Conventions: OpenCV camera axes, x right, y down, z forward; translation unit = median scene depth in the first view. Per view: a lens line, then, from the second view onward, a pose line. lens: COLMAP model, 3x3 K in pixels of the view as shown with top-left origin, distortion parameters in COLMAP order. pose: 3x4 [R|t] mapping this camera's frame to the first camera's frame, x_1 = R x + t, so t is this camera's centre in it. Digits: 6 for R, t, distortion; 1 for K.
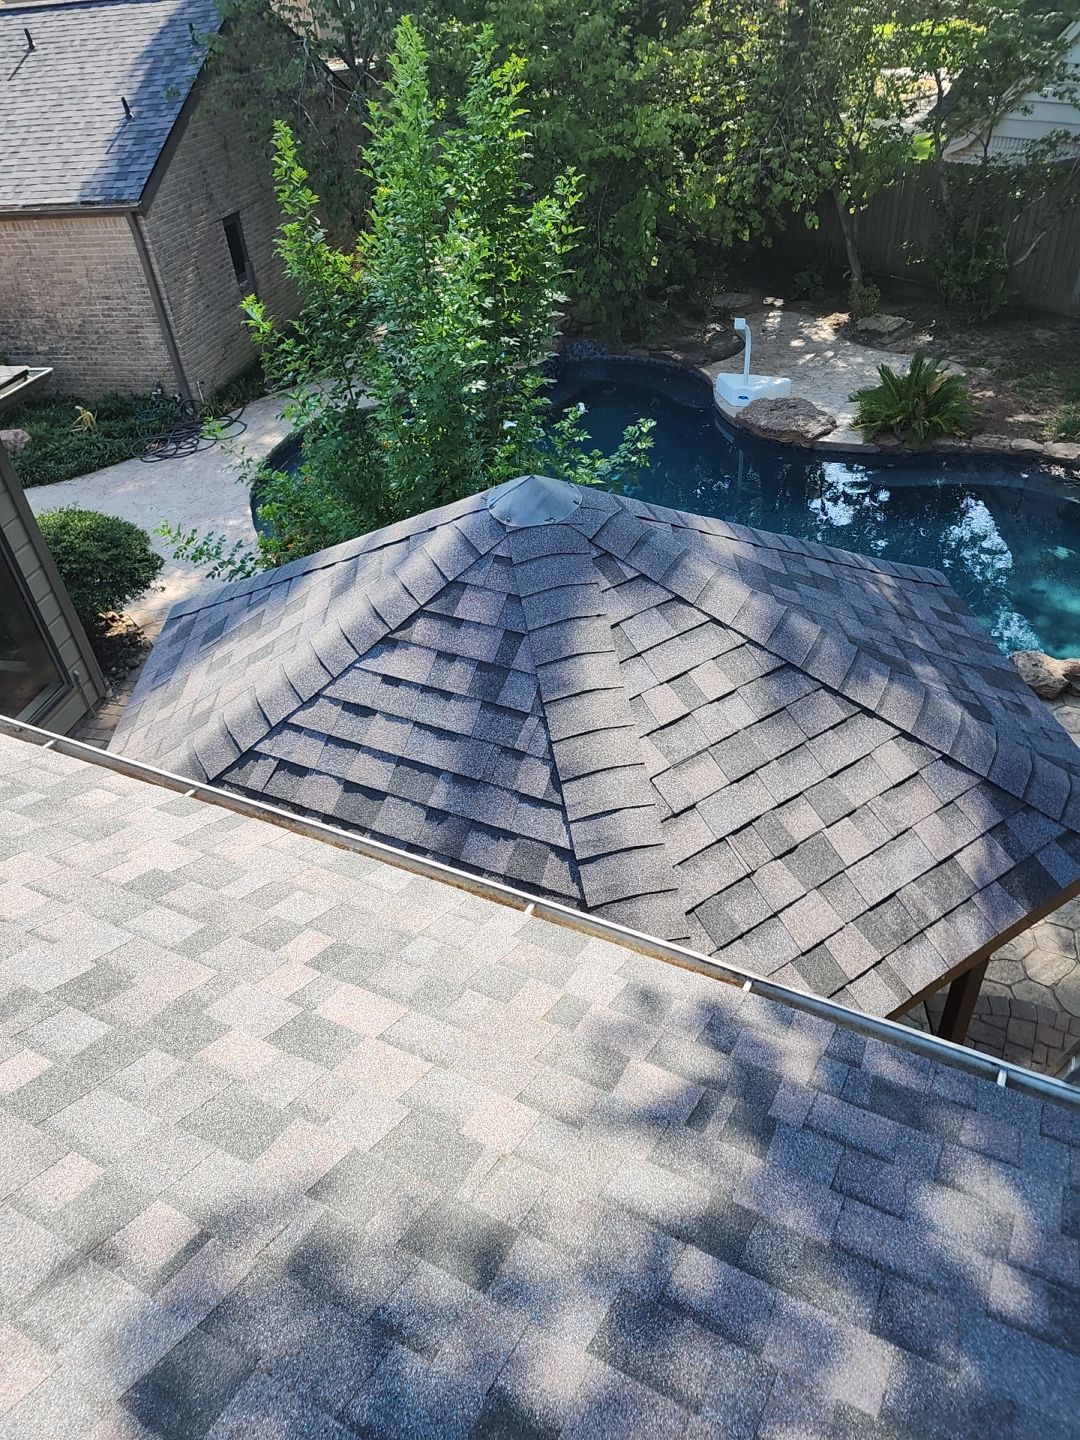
lens RADIAL K [[977.7, 0, 551.4], [0, 977.7, 667.5], [0, 0, 1]] dist [0.116987, -0.100603]
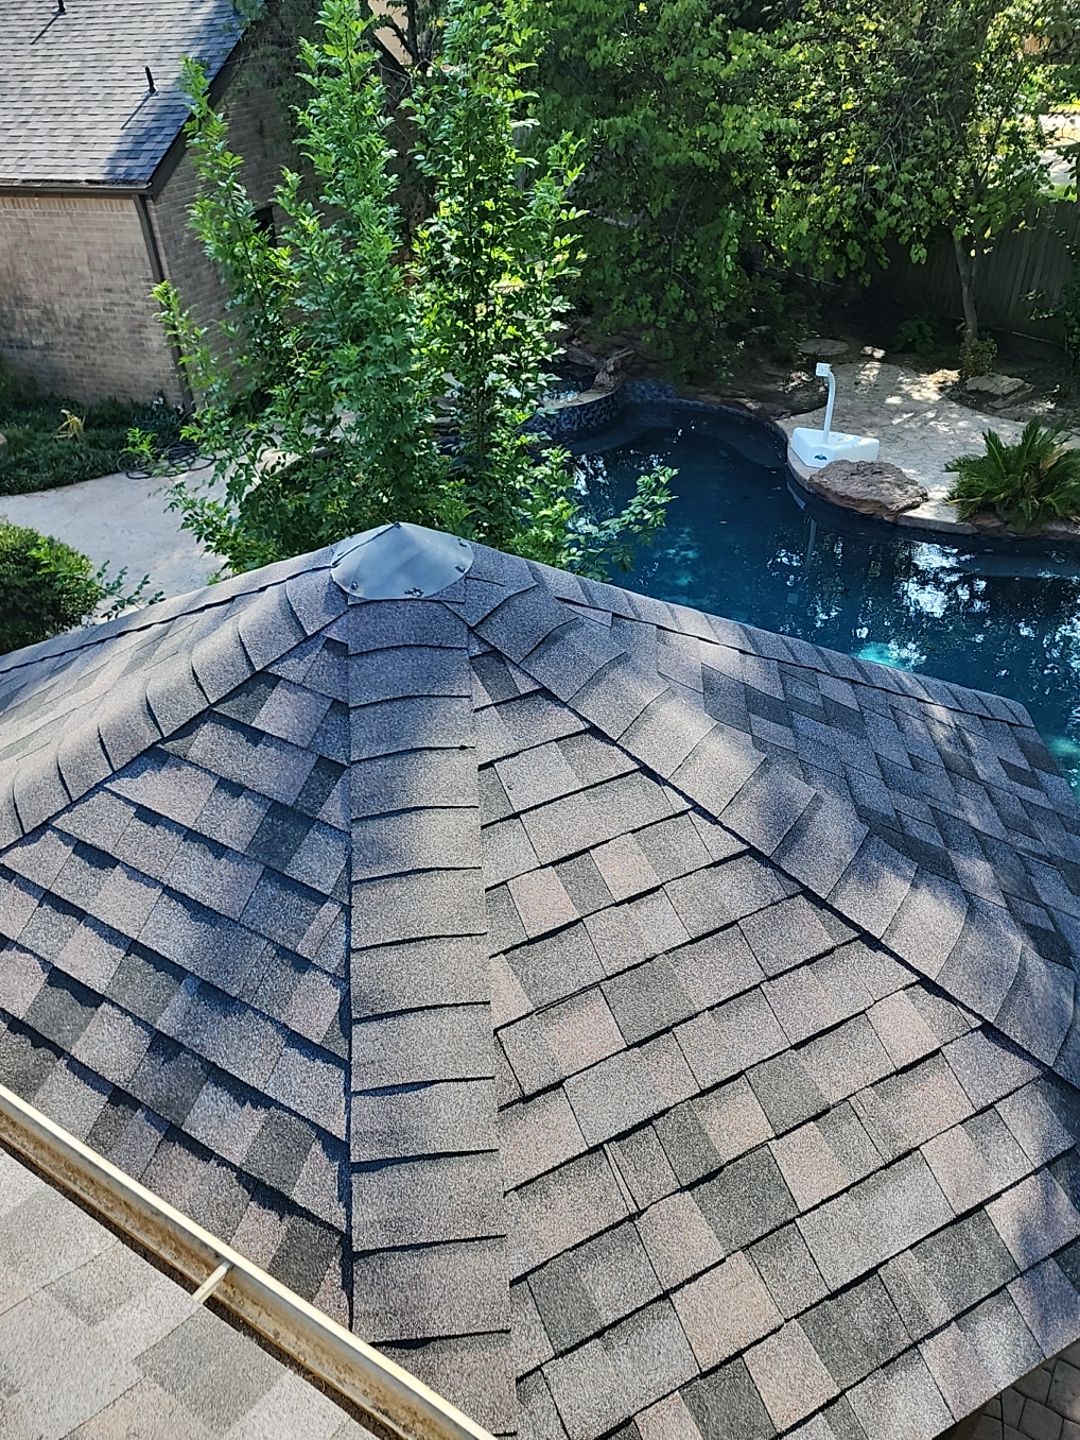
lens RADIAL K [[1010.7, 0, 584.3], [0, 1010.7, 719.2], [0, 0, 1]] dist [0.101728, -0.080521]
pose [[0.994896, 0.088916, -0.047698, 0.122391], [-0.089271, 0.995993, -0.005360, -0.058490], [0.047030, 0.009590, 0.998847, 0.263101]]
